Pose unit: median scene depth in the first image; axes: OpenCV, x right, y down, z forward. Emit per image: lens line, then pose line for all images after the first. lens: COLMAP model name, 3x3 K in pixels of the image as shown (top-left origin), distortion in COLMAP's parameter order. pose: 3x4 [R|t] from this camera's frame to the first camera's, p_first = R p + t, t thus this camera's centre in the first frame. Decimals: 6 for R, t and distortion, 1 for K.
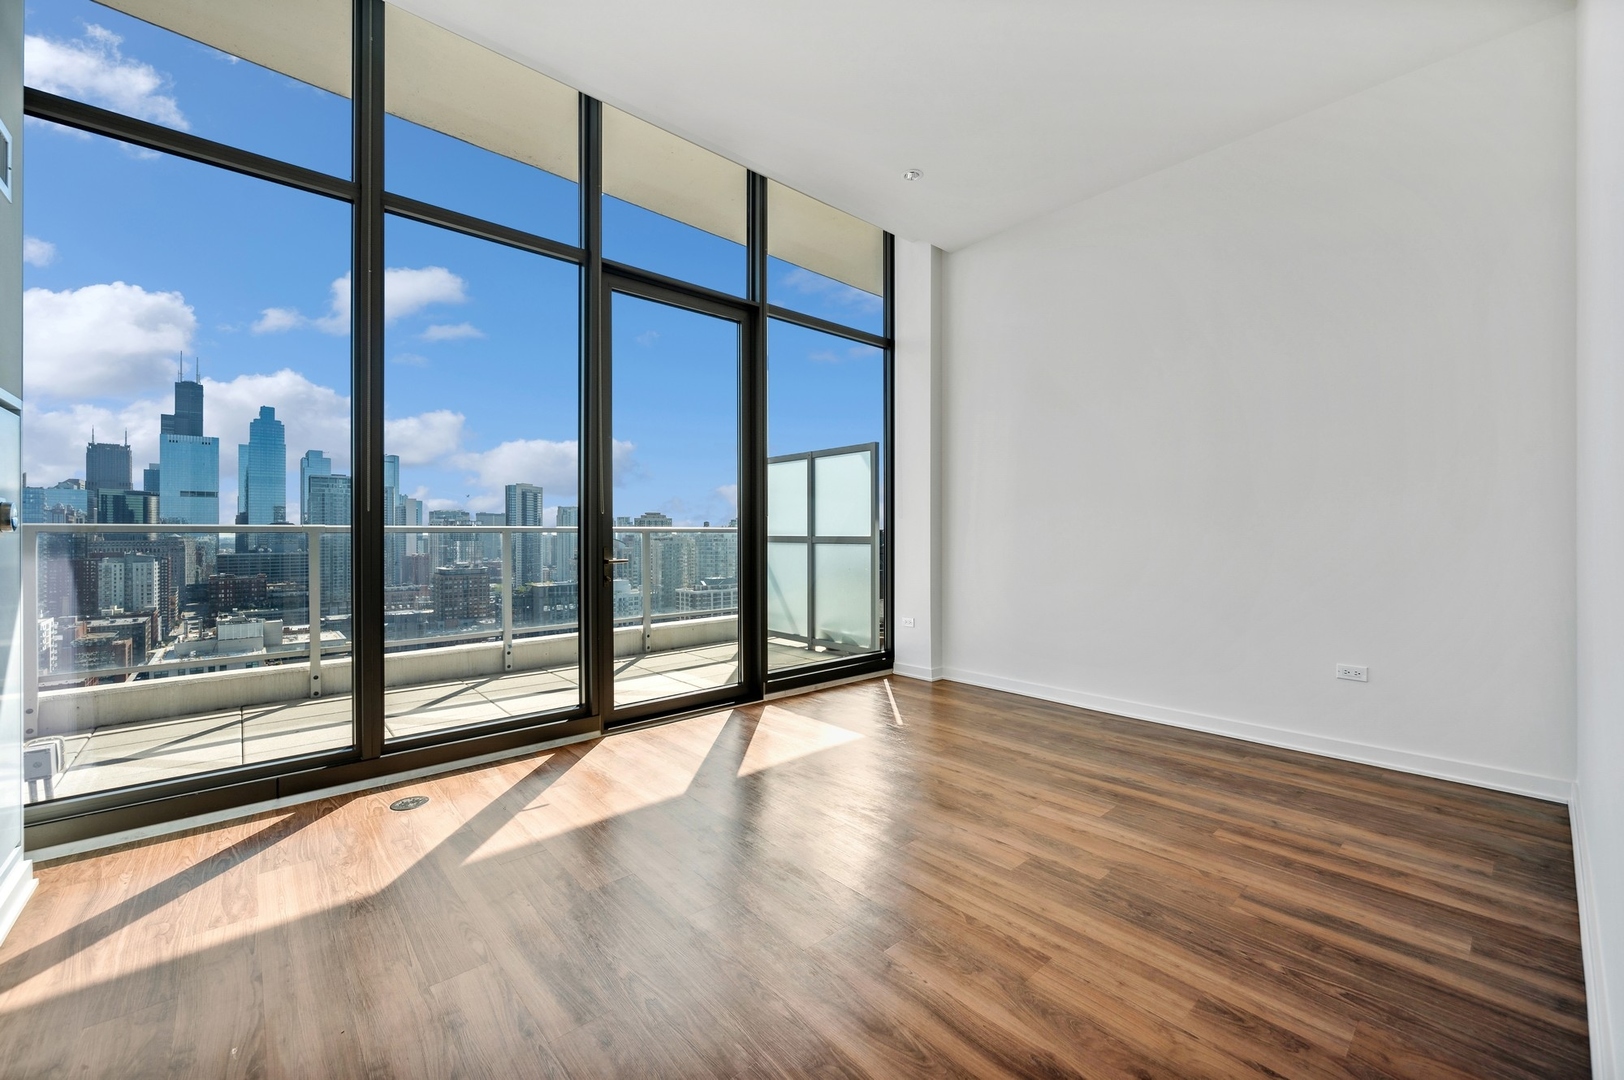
lens RADIAL K [[650.9, 0, 813.8], [0, 650.9, 531.5], [0, 0, 1]] dist [-0.001807, -0.000440]
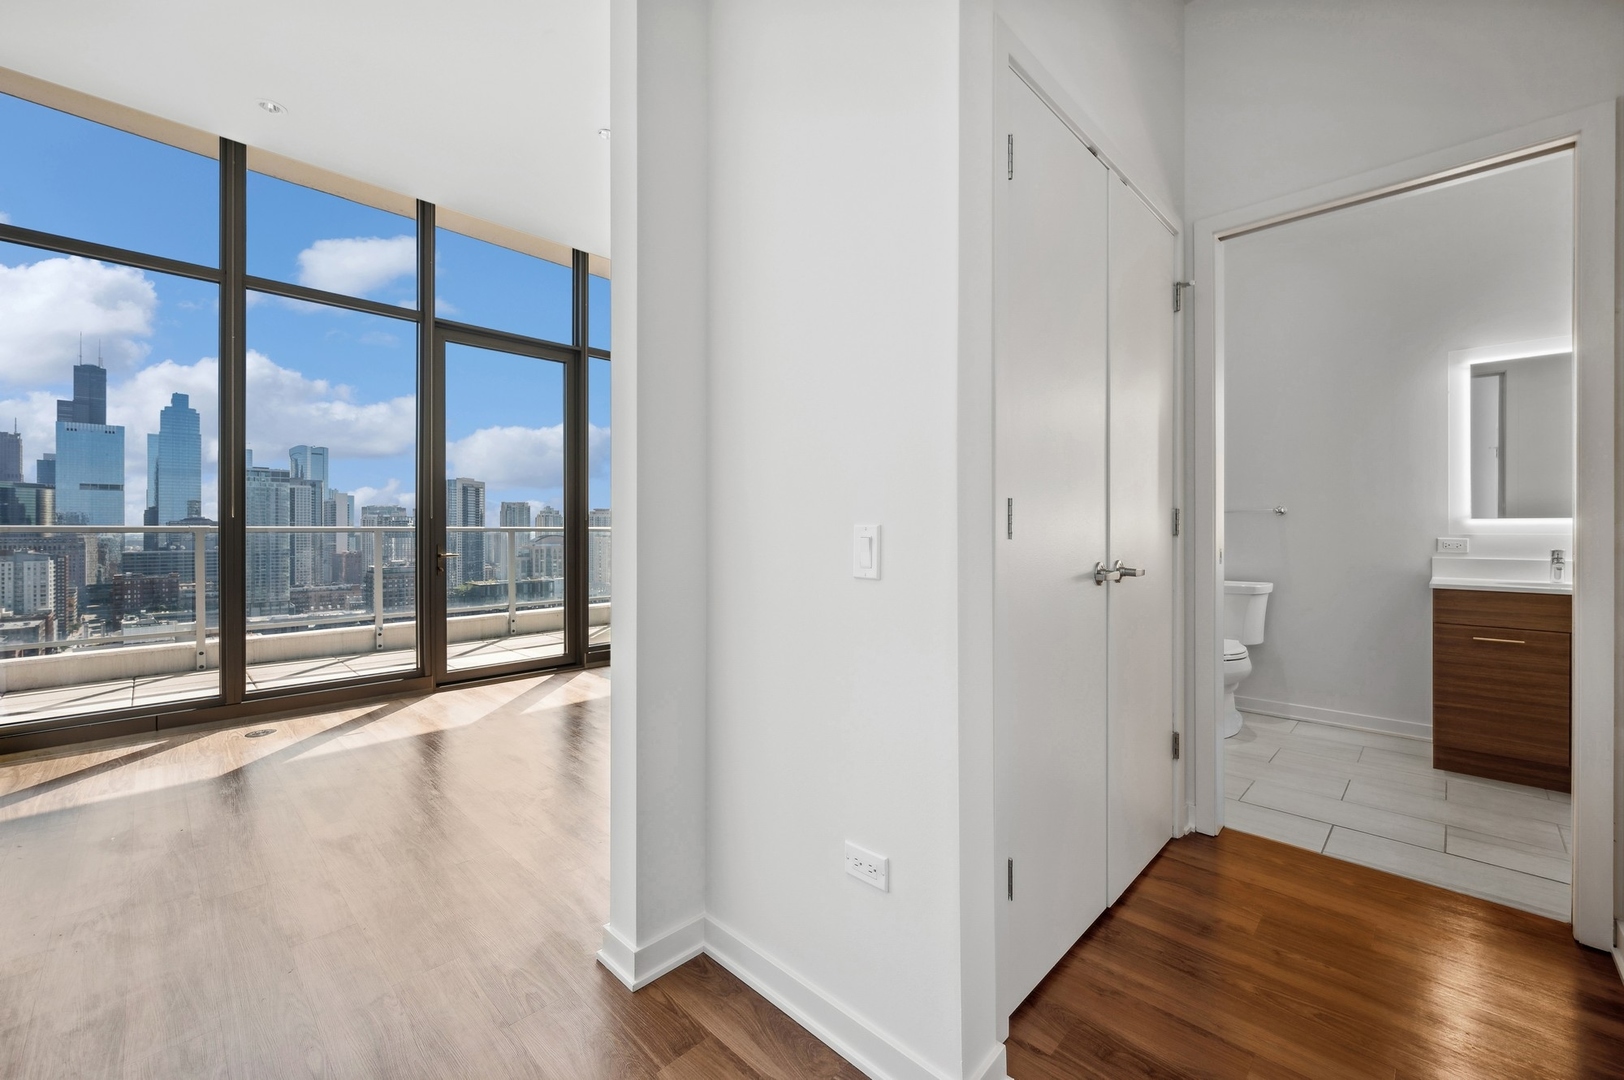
lens RADIAL K [[658.4, 0, 811.4], [0, 658.4, 527.5], [0, 0, 1]] dist [0.000391, 0.000469]
pose [[0.997915, 0.000851, 0.064537, 0.199310], [-0.000798, 0.999999, -0.000842, -0.005723], [-0.064538, 0.000789, 0.997915, -0.204535]]
